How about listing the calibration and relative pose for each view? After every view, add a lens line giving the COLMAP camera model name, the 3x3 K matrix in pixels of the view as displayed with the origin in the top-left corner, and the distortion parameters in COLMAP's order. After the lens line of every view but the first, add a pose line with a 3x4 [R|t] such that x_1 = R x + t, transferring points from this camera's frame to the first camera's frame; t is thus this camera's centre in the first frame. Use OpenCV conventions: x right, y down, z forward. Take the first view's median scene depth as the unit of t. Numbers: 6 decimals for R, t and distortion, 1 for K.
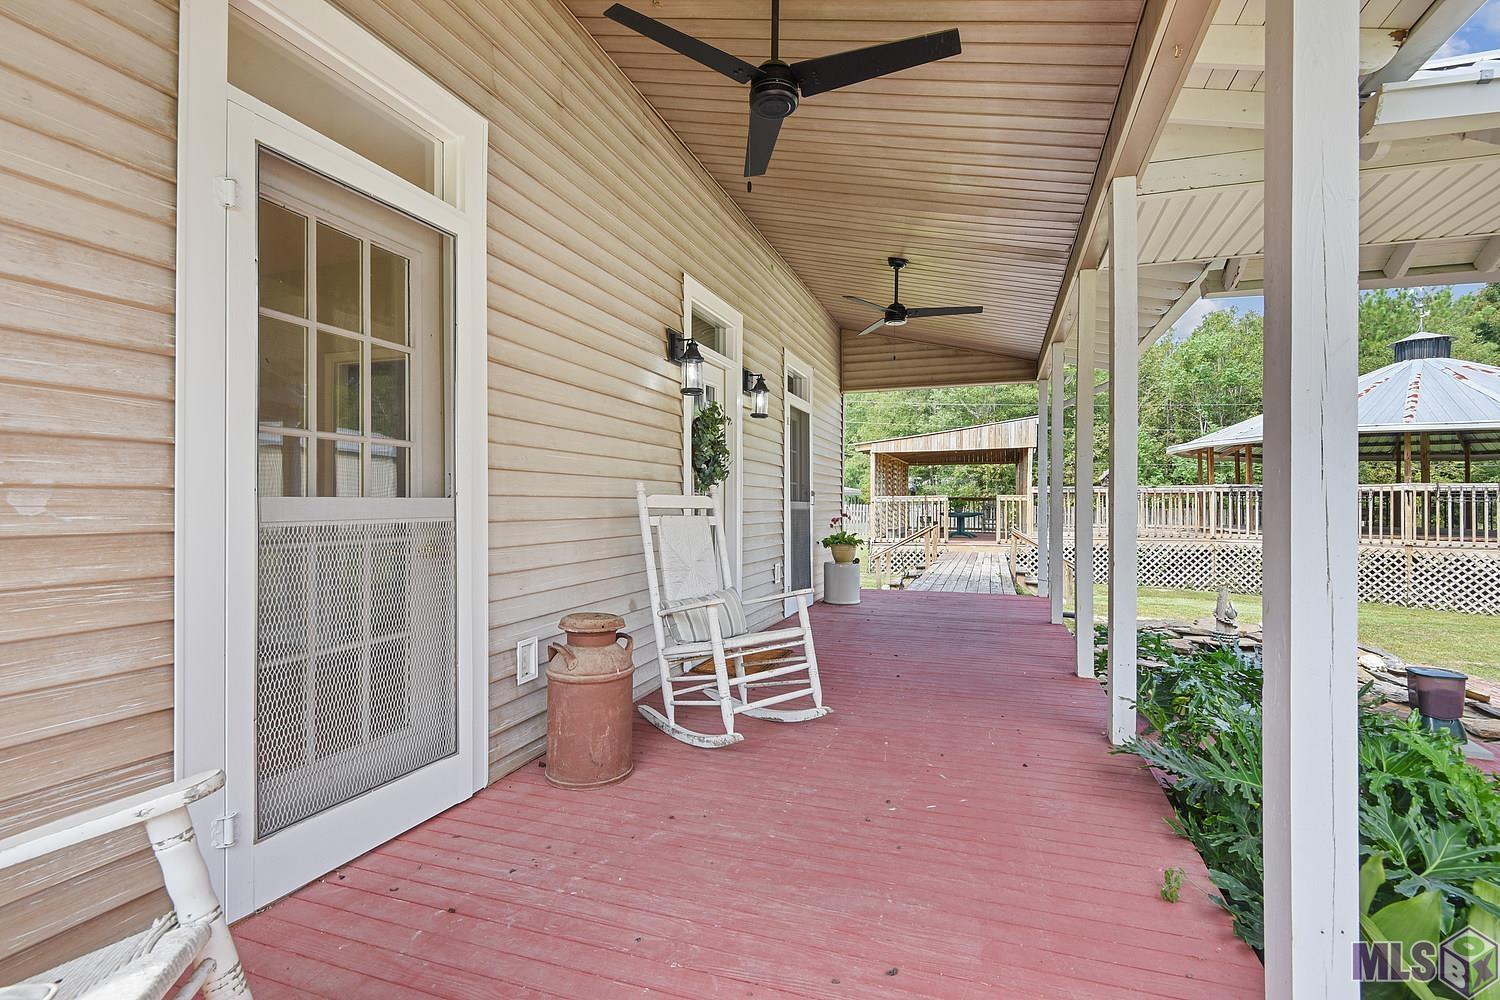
lens RADIAL K [[692.4, 0, 756.8], [0, 692.4, 504.2], [0, 0, 1]] dist [-0.000073, -0.000967]
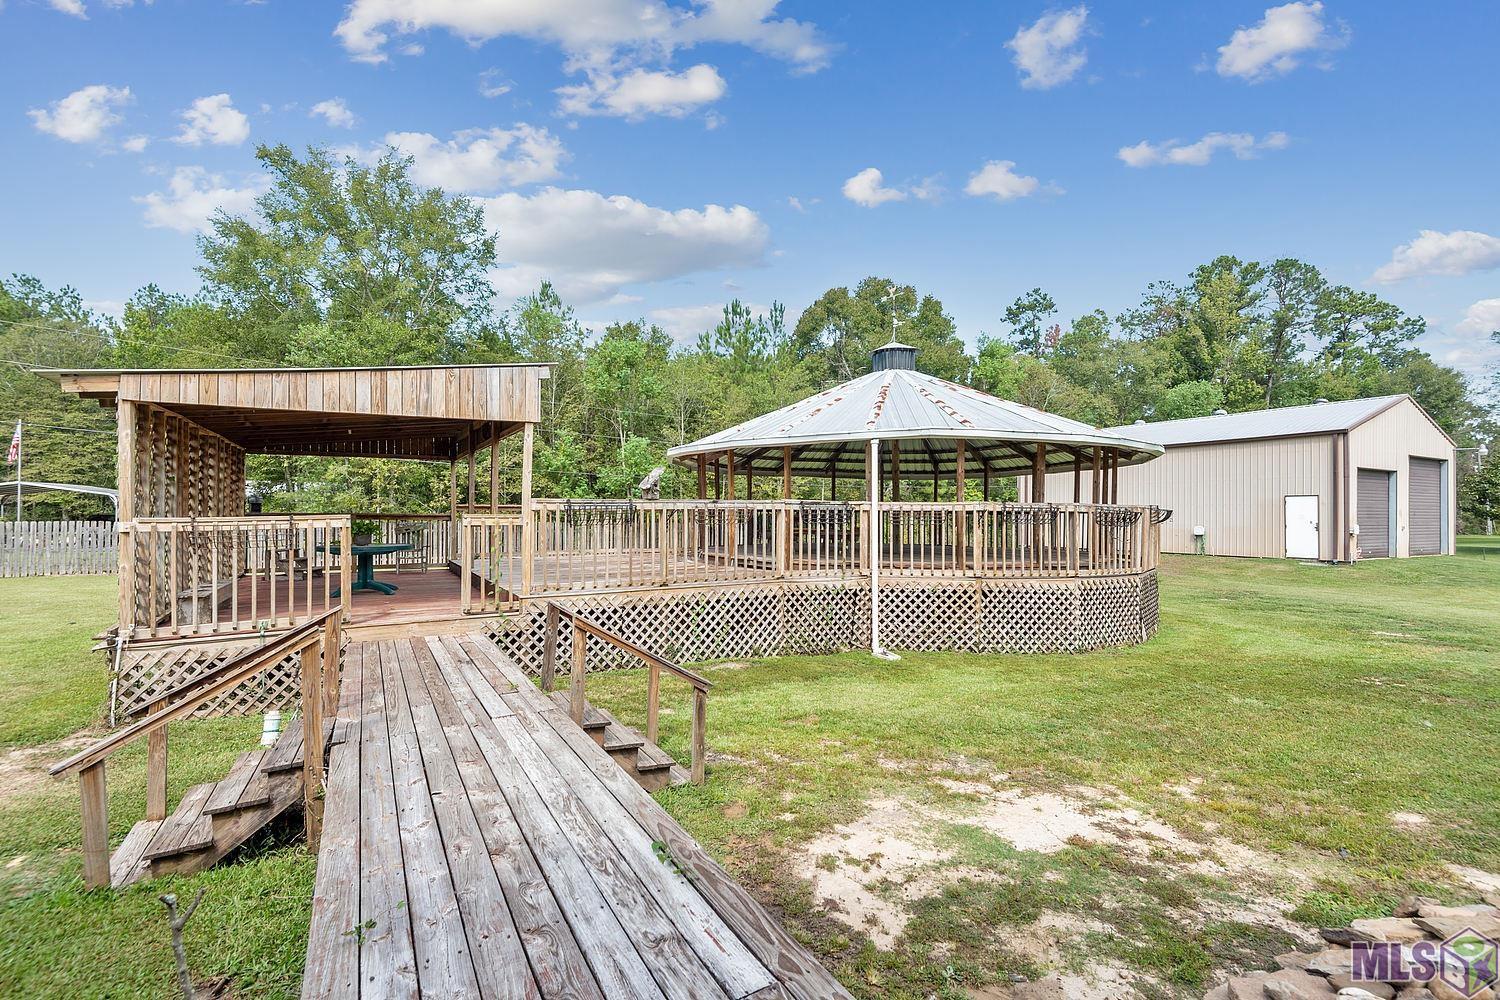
lens RADIAL K [[692.4, 0, 756.2], [0, 692.4, 510.9], [0, 0, 1]] dist [-0.000073, -0.000967]
pose [[0.660420, 0.002010, 0.750893, 0.118789], [0.001339, 0.999992, -0.003854, -0.013639], [-0.750895, 0.003551, 0.660412, 0.528905]]
